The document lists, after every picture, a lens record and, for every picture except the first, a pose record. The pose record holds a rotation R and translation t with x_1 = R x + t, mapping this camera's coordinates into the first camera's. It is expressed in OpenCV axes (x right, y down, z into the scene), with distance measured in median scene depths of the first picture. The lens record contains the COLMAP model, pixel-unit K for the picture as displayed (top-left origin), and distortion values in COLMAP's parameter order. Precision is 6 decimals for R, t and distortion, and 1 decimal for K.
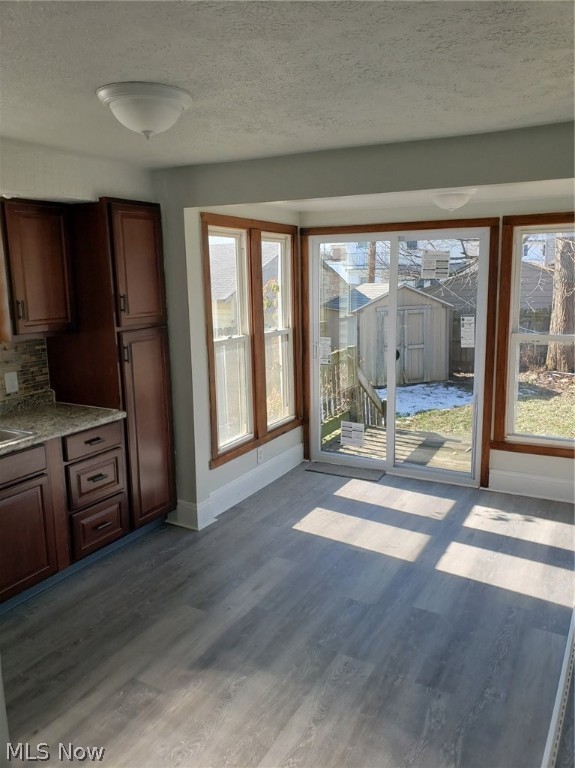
lens RADIAL K [[592.3, 0, 293.8], [0, 592.3, 381.2], [0, 0, 1]] dist [0.071493, -0.048532]
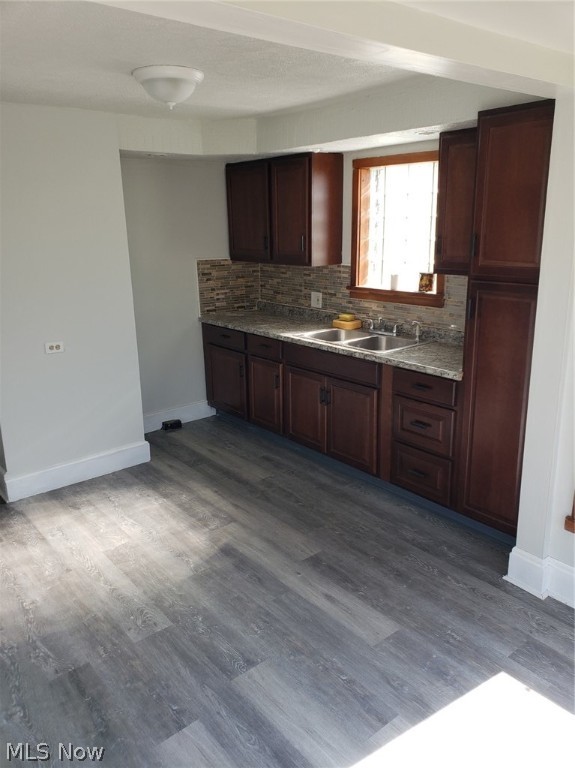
lens RADIAL K [[592.3, 0, 289.1], [0, 592.3, 381.5], [0, 0, 1]] dist [0.071493, -0.048532]
pose [[-0.374733, 0.267276, -0.887772, 0.776507], [-0.145819, 0.928637, 0.341130, -0.265369], [0.915594, 0.257287, -0.309017, 1.417031]]
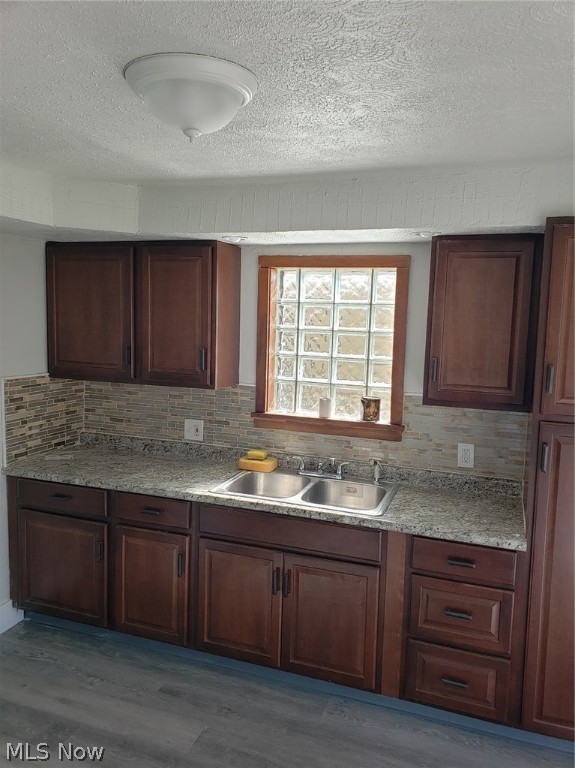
lens RADIAL K [[592.3, 0, 294.3], [0, 592.3, 380.5], [0, 0, 1]] dist [0.071493, -0.048532]
pose [[0.164872, 0.135317, -0.976988, 0.393677], [-0.211474, 0.972358, 0.098989, -0.179413], [0.963377, 0.190287, 0.188931, 0.814864]]
